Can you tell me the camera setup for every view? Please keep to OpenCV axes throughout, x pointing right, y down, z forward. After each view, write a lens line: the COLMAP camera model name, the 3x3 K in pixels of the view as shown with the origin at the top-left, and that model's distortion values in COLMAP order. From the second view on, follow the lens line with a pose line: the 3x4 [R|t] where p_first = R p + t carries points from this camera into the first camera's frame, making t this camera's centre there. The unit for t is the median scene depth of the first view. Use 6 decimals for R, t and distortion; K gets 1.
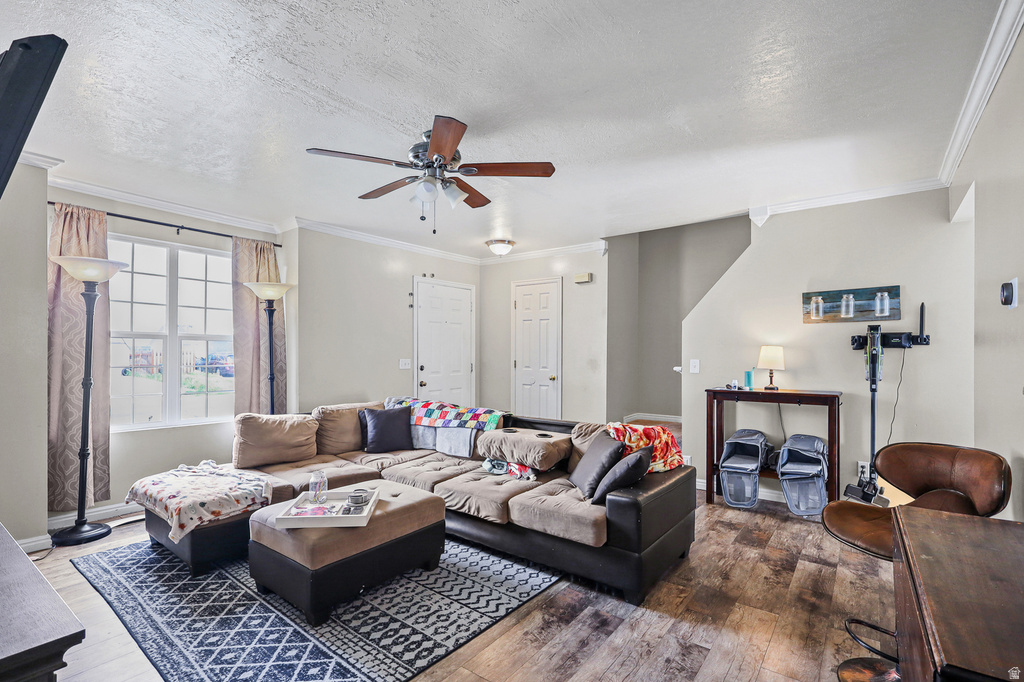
lens RADIAL K [[488.5, 0, 510.0], [0, 488.5, 347.8], [0, 0, 1]] dist [-0.001612, -0.003502]
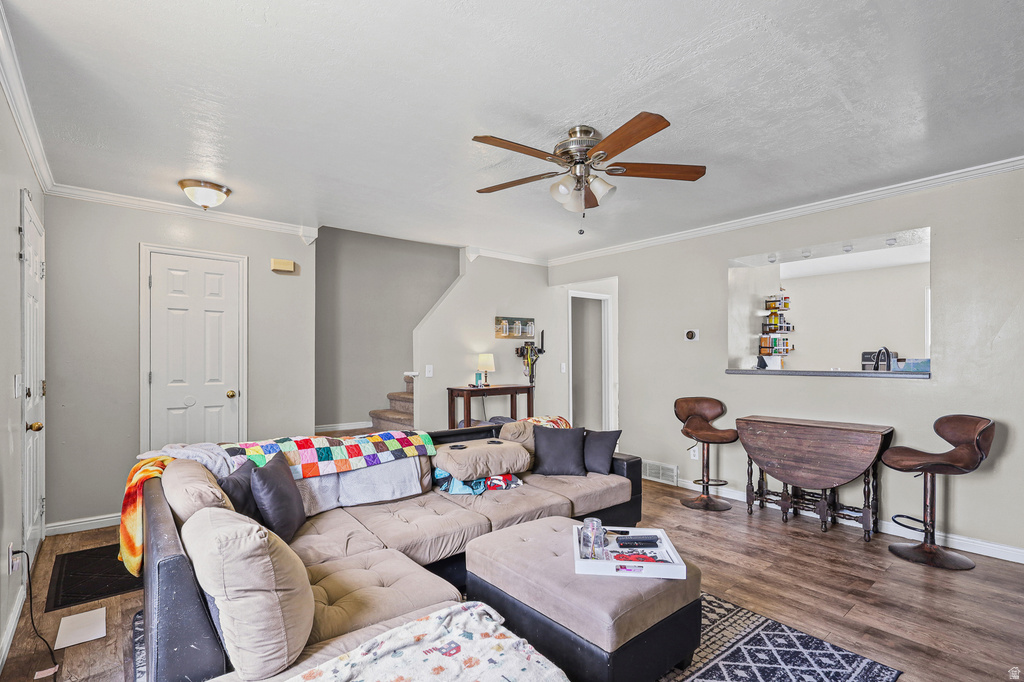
lens RADIAL K [[488.5, 0, 517.0], [0, 488.5, 357.9], [0, 0, 1]] dist [-0.001612, -0.003502]
pose [[0.197188, 0.000357, 0.980366, -0.820893], [-0.008544, 0.999963, 0.001354, 0.005471], [-0.980328, -0.008643, 0.197184, 0.696108]]
